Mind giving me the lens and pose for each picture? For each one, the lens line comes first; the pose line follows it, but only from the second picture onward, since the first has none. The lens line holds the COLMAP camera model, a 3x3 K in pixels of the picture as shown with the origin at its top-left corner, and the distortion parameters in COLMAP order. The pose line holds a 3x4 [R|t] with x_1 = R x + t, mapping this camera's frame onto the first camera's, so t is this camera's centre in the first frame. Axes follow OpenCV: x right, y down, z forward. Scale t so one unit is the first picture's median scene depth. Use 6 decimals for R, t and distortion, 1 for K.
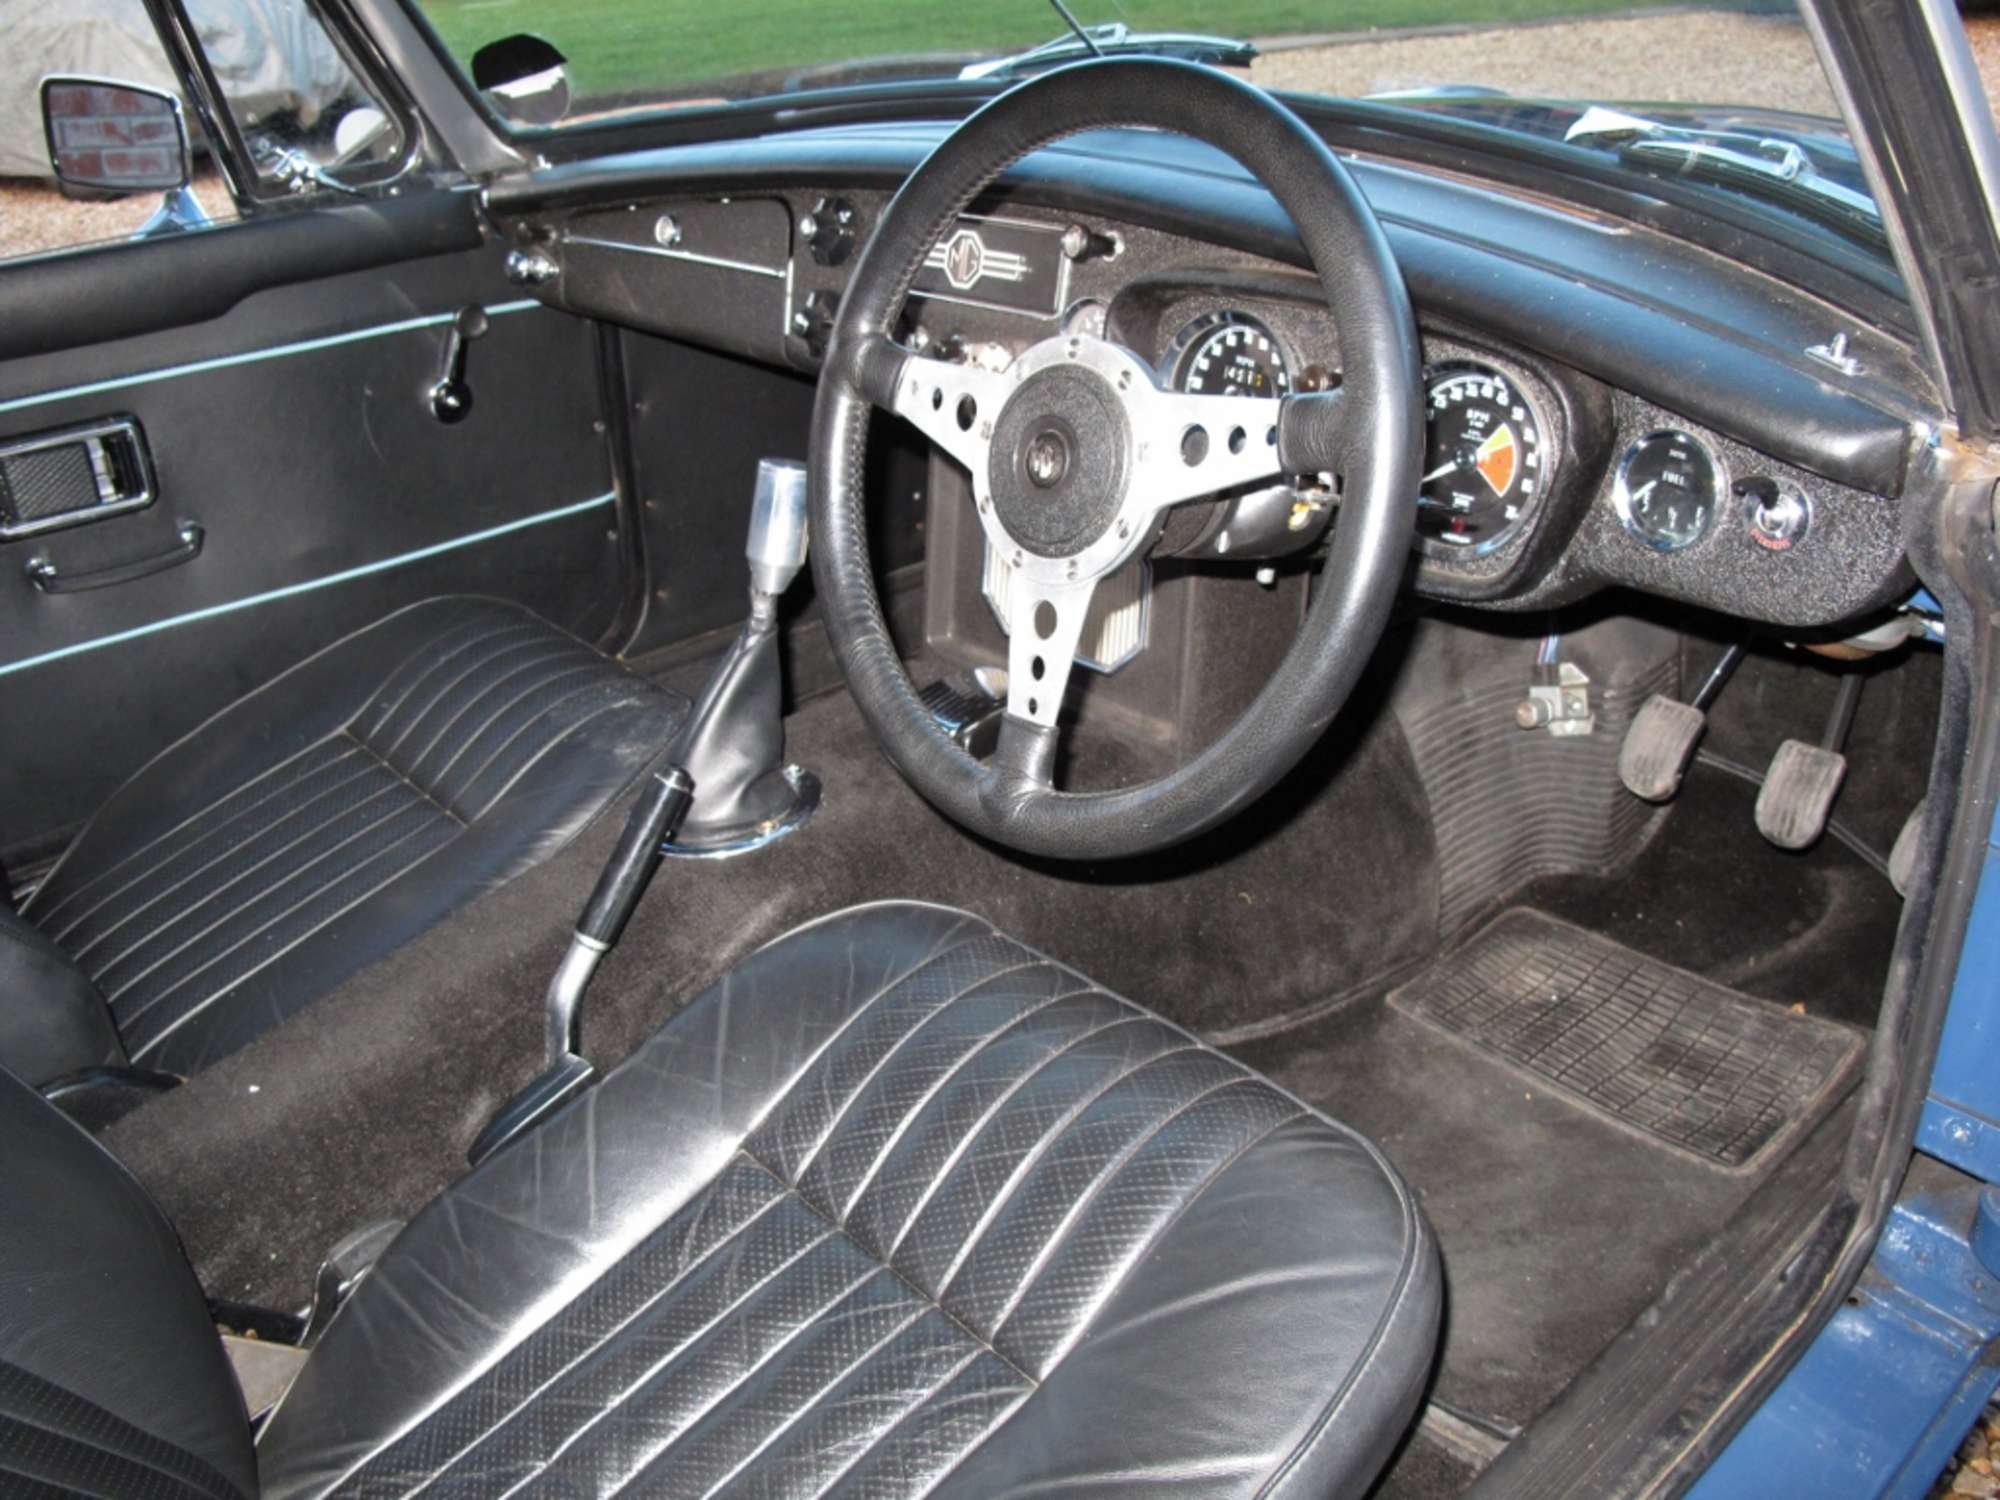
lens RADIAL K [[1624.3, 0, 1000.0], [0, 1624.3, 750.0], [0, 0, 1]] dist [-0.074712, 0.000932]
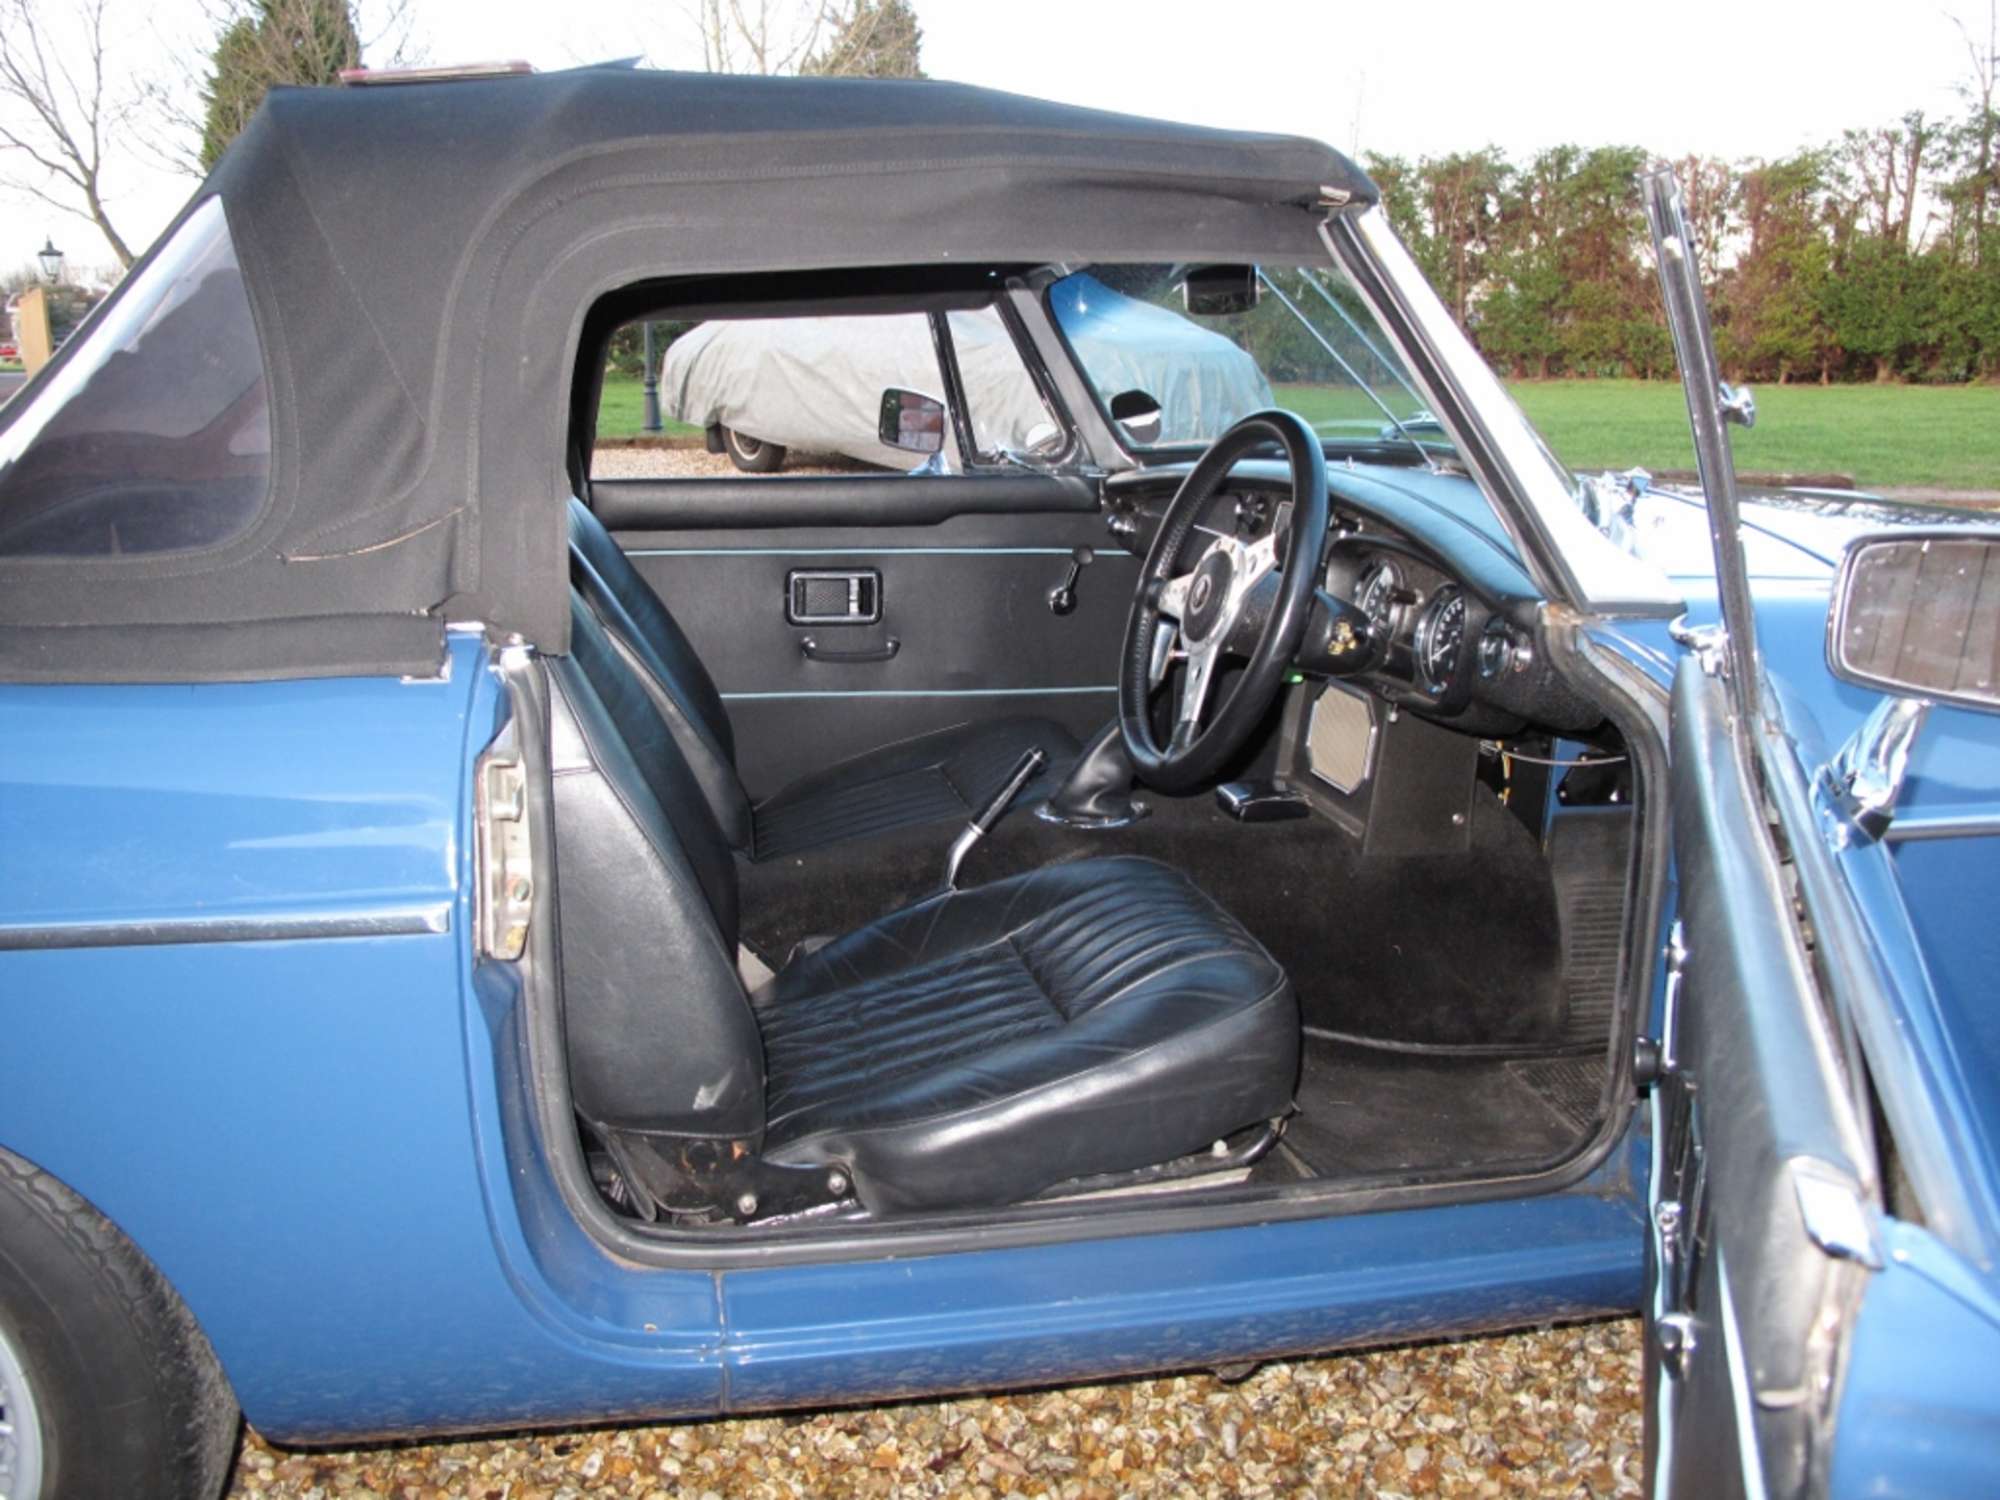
lens RADIAL K [[1624.3, 0, 1000.0], [0, 1624.3, 750.0], [0, 0, 1]] dist [-0.074712, 0.000932]
pose [[0.870914, 0.173787, -0.459682, 0.425713], [-0.267790, 0.952136, -0.147392, 0.203960], [0.412065, 0.251464, 0.875767, -0.464525]]
